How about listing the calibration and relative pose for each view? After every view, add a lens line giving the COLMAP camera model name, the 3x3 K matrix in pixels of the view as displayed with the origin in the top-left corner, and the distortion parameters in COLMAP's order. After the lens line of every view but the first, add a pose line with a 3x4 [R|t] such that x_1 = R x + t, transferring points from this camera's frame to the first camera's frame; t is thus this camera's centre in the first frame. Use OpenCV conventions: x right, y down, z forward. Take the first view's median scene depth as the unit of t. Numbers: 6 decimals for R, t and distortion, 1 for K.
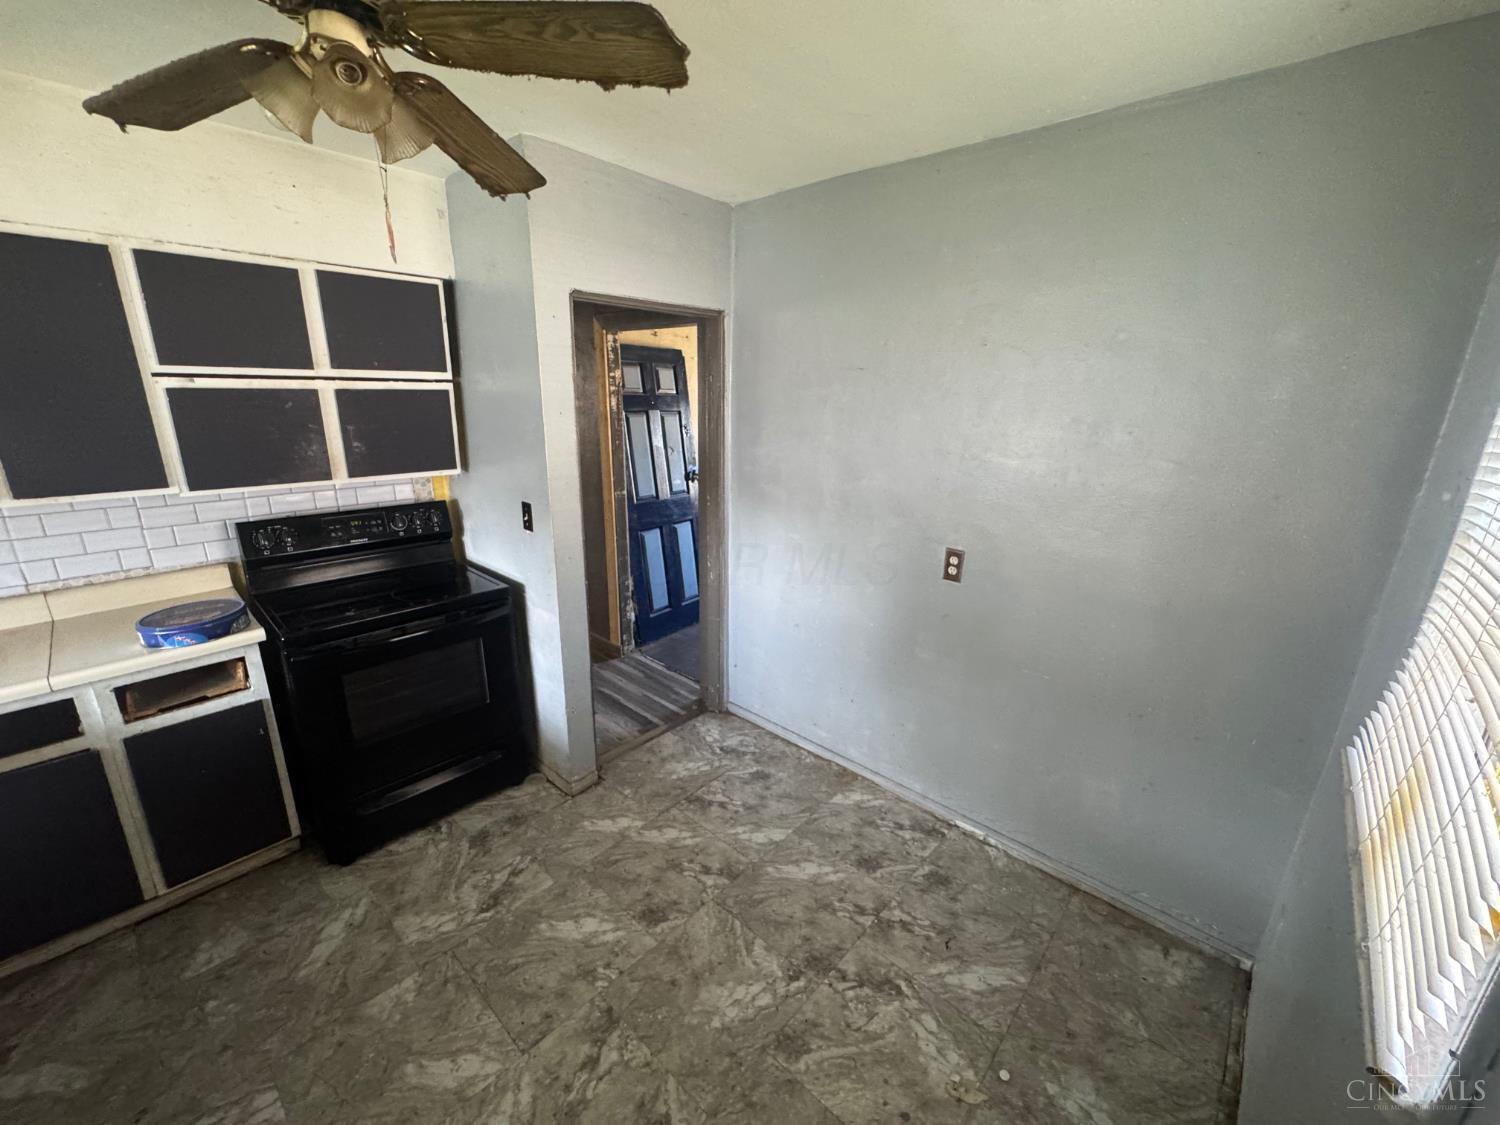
lens RADIAL K [[600.0, 0, 745.6], [0, 600.0, 565.2], [0, 0, 1]] dist [0.001344, 0.000198]
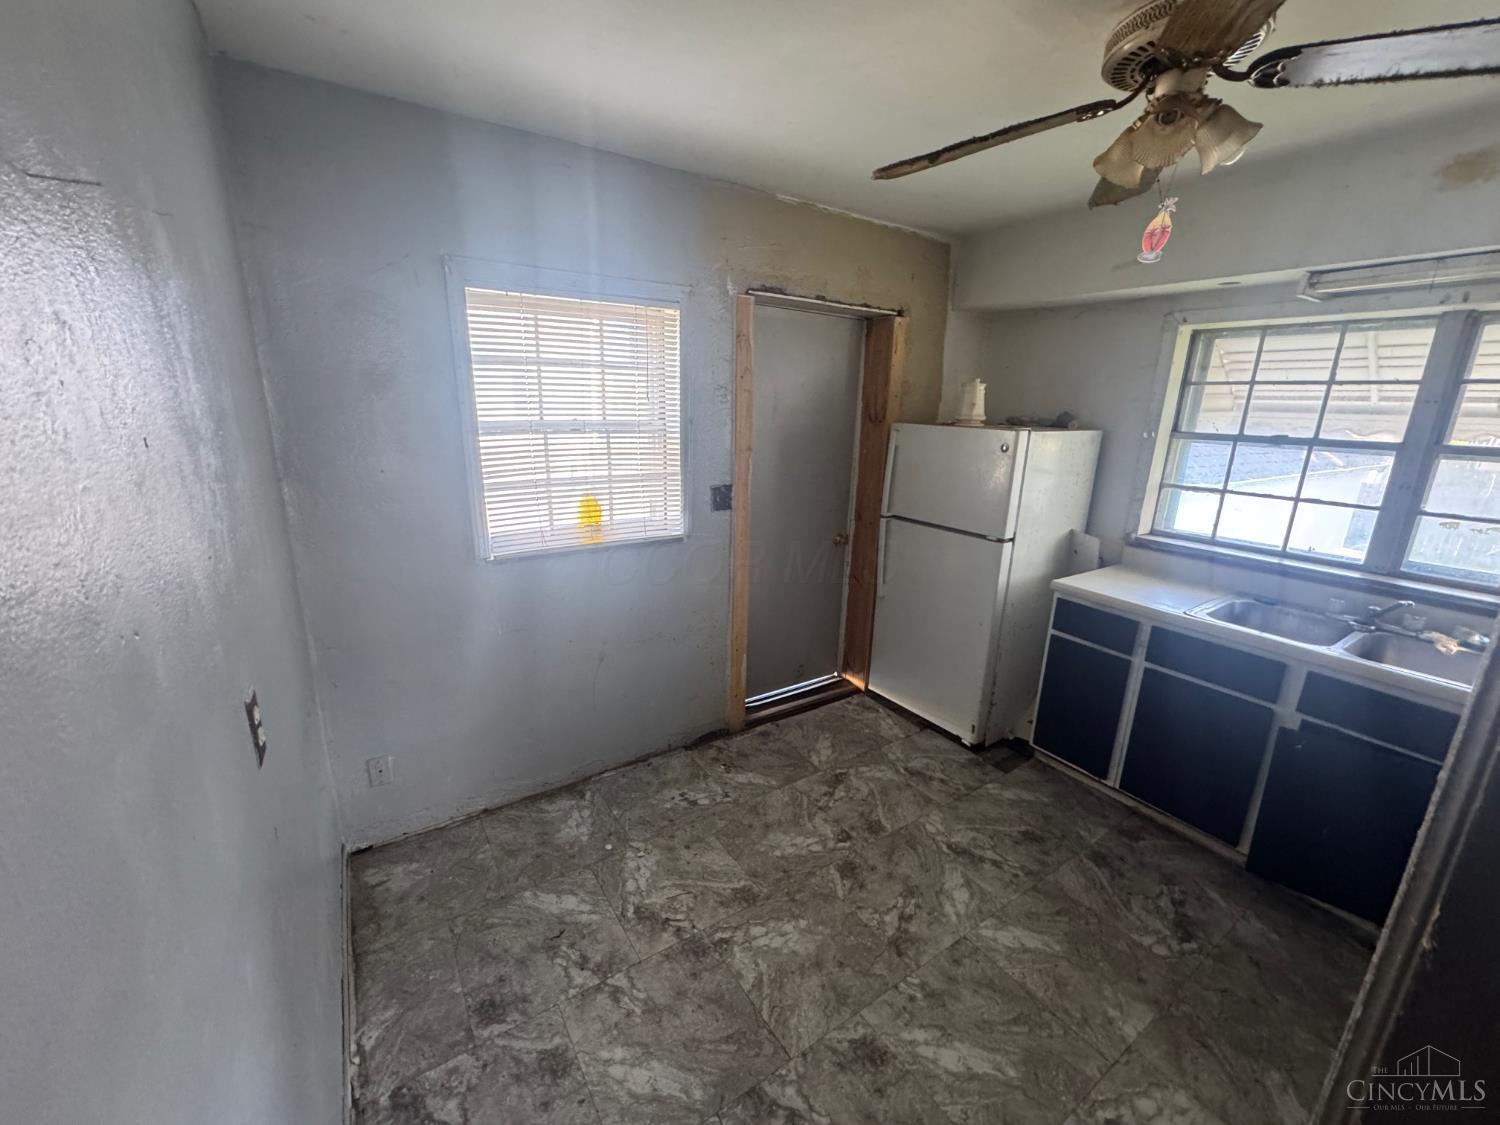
lens RADIAL K [[600.0, 0, 748.7], [0, 600.0, 560.1], [0, 0, 1]] dist [0.001344, 0.000198]
pose [[-0.970533, -0.103969, 0.217384, -0.116584], [0.024383, 0.855127, 0.517845, -0.406350], [-0.239730, 0.507886, -0.827394, 1.501180]]
